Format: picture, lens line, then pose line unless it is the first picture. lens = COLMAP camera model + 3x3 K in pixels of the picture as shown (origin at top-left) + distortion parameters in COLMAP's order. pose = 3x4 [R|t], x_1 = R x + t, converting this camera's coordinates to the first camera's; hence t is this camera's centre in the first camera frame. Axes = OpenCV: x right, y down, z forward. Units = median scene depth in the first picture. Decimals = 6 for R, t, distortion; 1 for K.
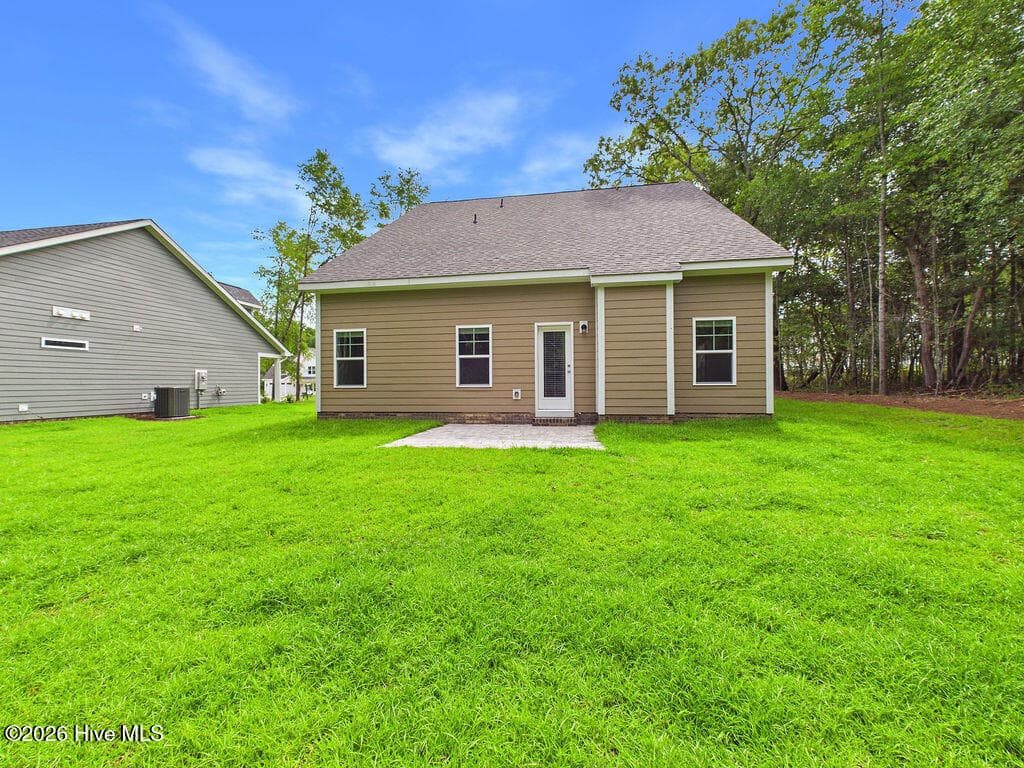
lens RADIAL K [[414.4, 0, 512.0], [0, 414.4, 384.0], [0, 0, 1]] dist [0.000915, -0.000039]
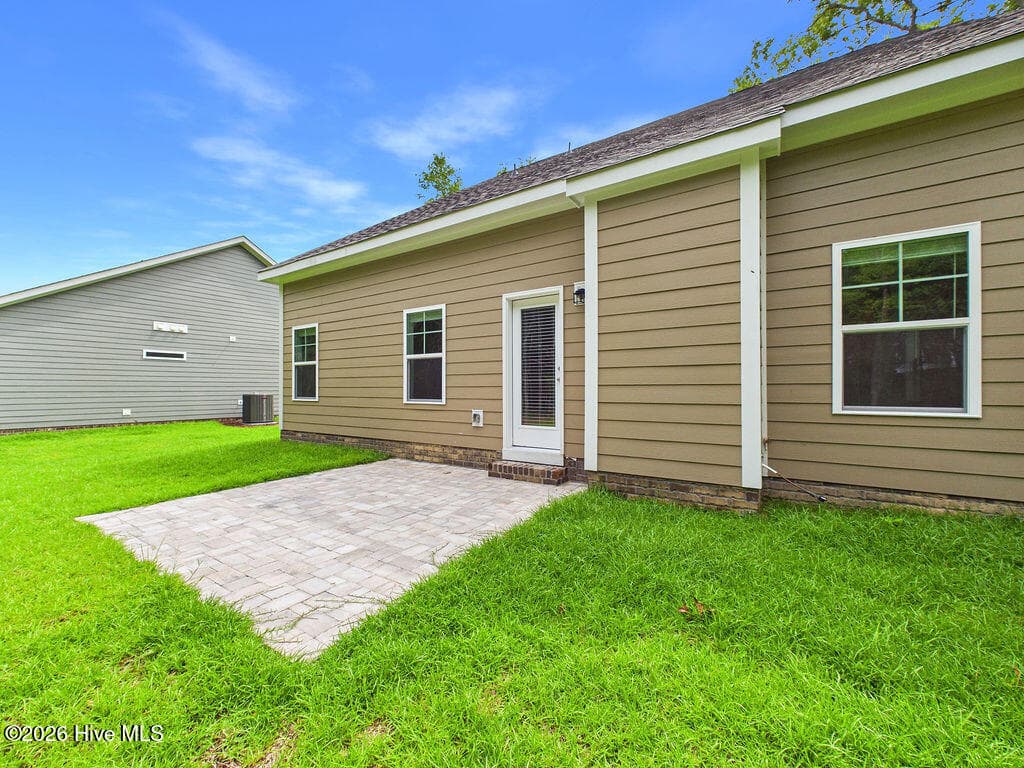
lens RADIAL K [[414.4, 0, 512.0], [0, 414.4, 384.0], [0, 0, 1]] dist [0.000915, -0.000039]
pose [[0.914195, 0.001178, -0.405273, 0.292480], [-0.004602, 0.999961, -0.007474, -0.019372], [0.405248, 0.008698, 0.914165, 0.473520]]
